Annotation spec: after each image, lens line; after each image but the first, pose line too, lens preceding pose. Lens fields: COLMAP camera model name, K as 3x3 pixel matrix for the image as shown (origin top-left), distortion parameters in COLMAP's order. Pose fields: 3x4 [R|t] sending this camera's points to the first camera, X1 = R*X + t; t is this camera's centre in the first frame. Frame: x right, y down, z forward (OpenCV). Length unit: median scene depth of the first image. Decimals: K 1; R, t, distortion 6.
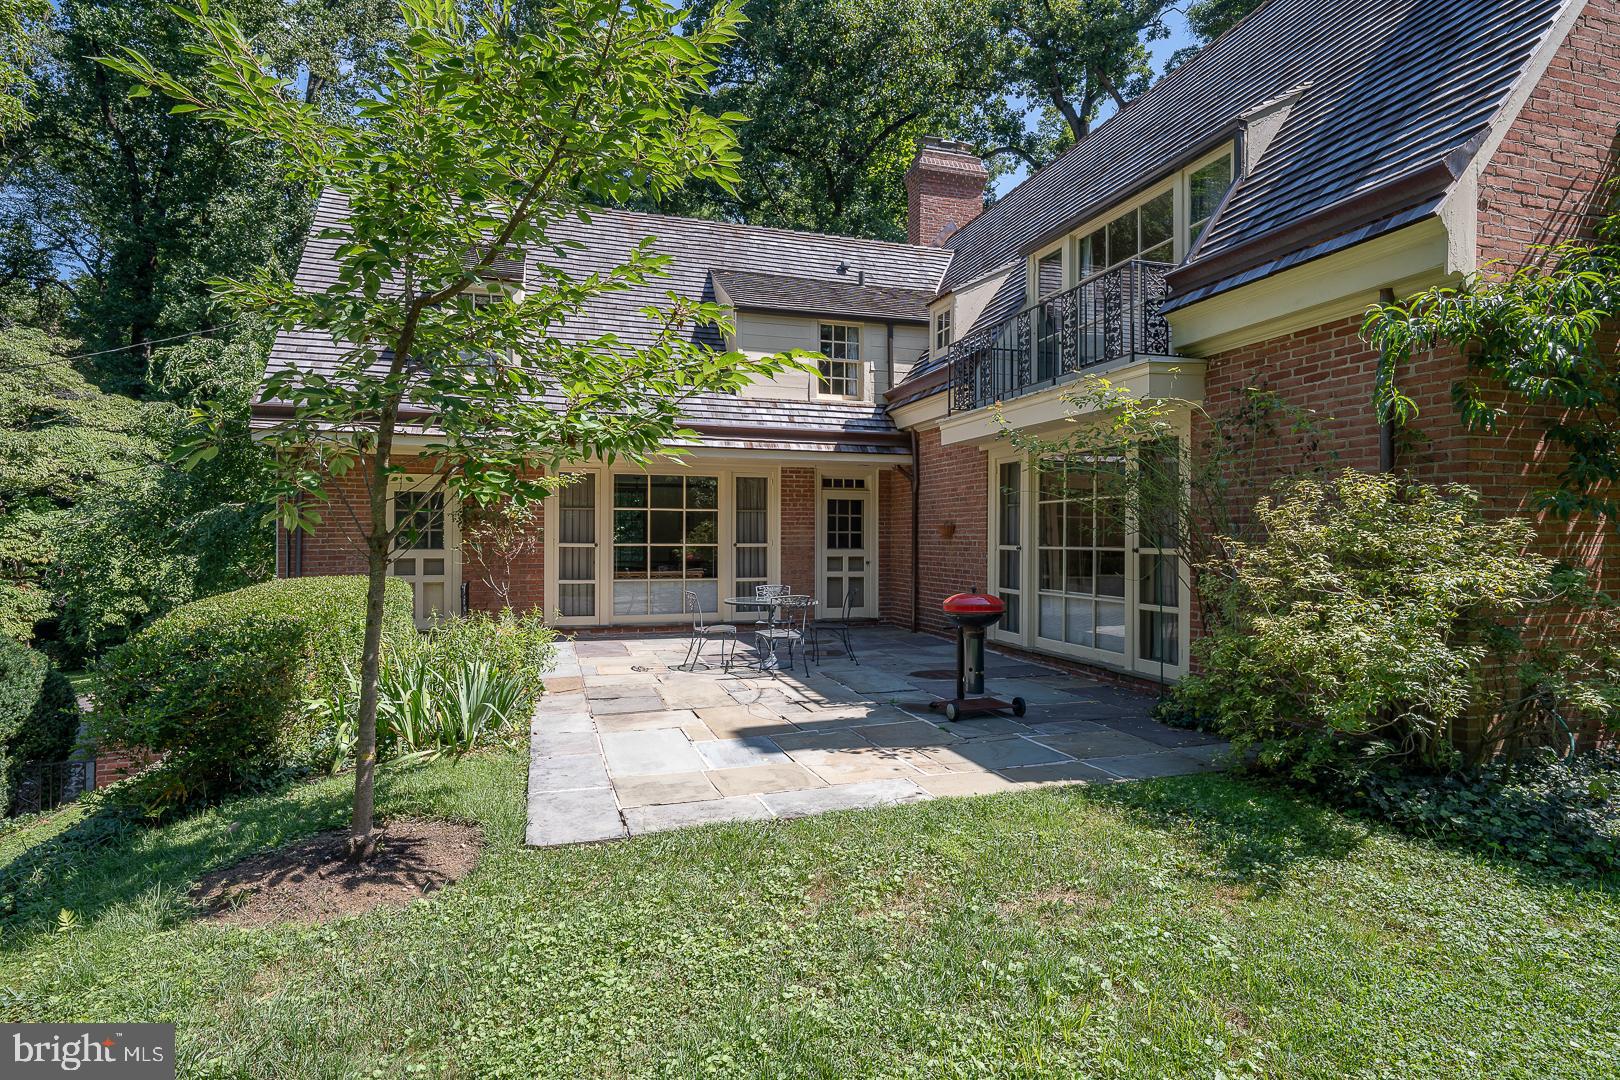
lens RADIAL K [[850.4, 0, 812.0], [0, 850.4, 541.0], [0, 0, 1]] dist [0.023608, 0.000609]
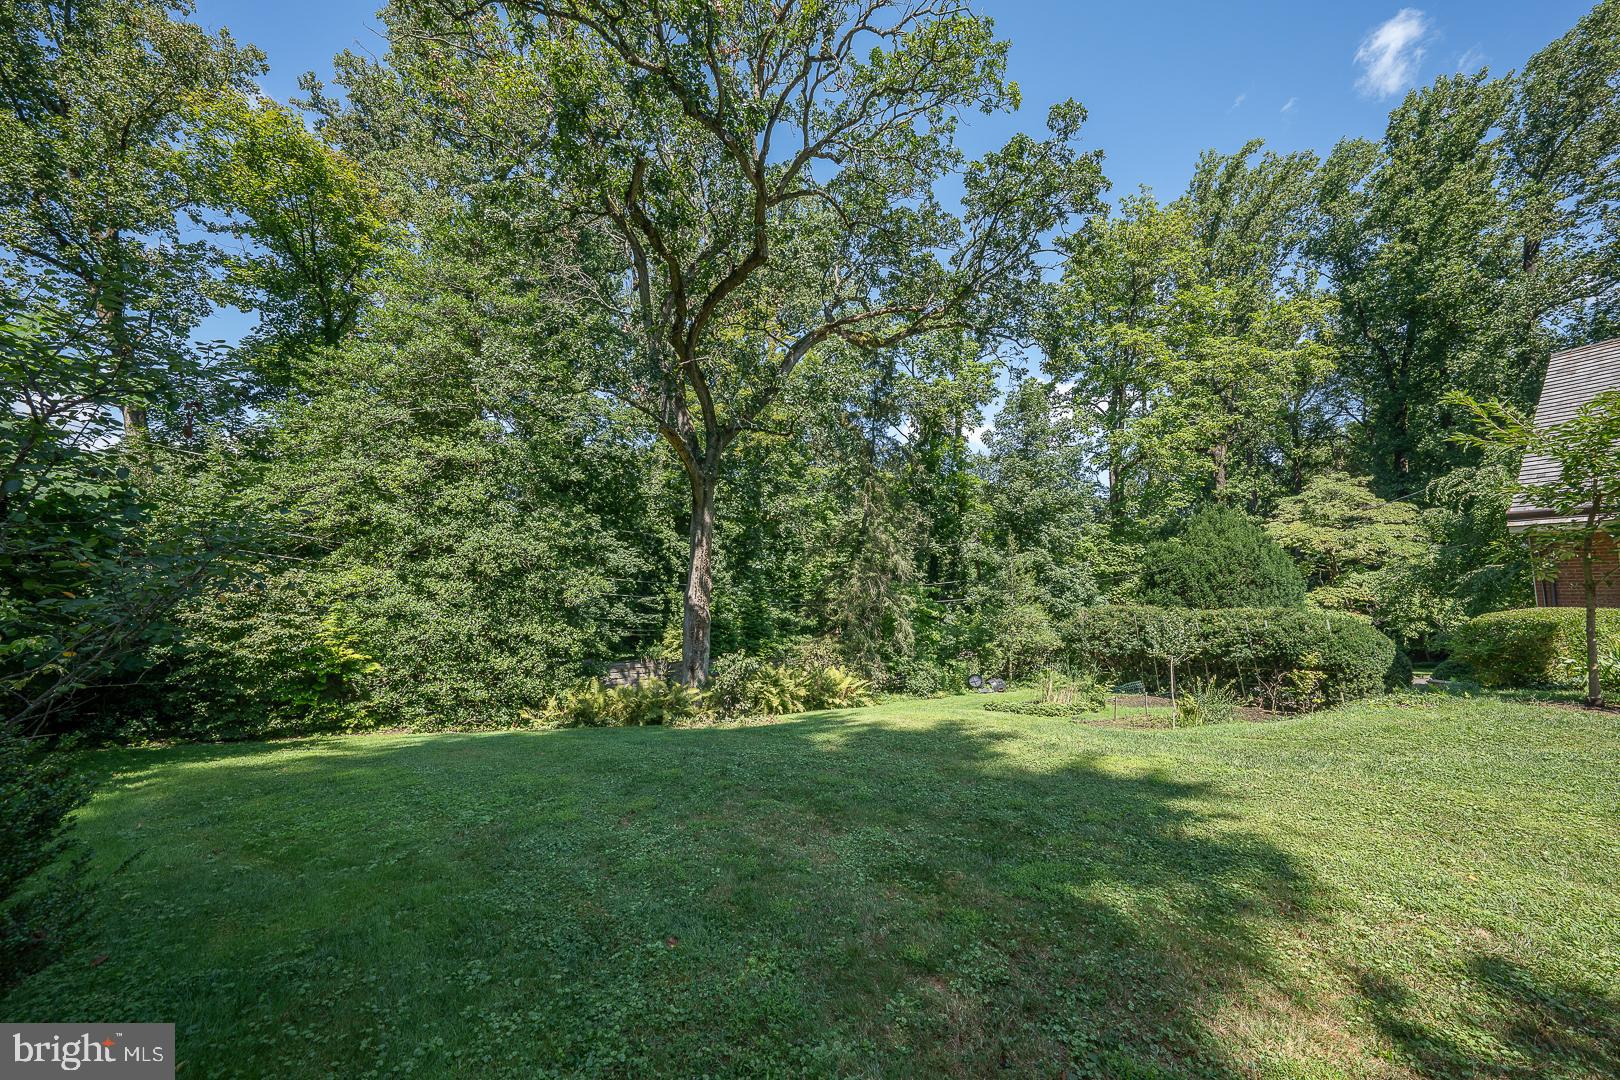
lens RADIAL K [[559.0, 0, 810.9], [0, 559.0, 537.4], [0, 0, 1]] dist [-0.001432, -0.000090]
pose [[0.102448, -0.094643, -0.990226, 0.190209], [0.009860, 0.995511, -0.094128, -0.007814], [0.994689, -0.000121, 0.102921, -0.309451]]
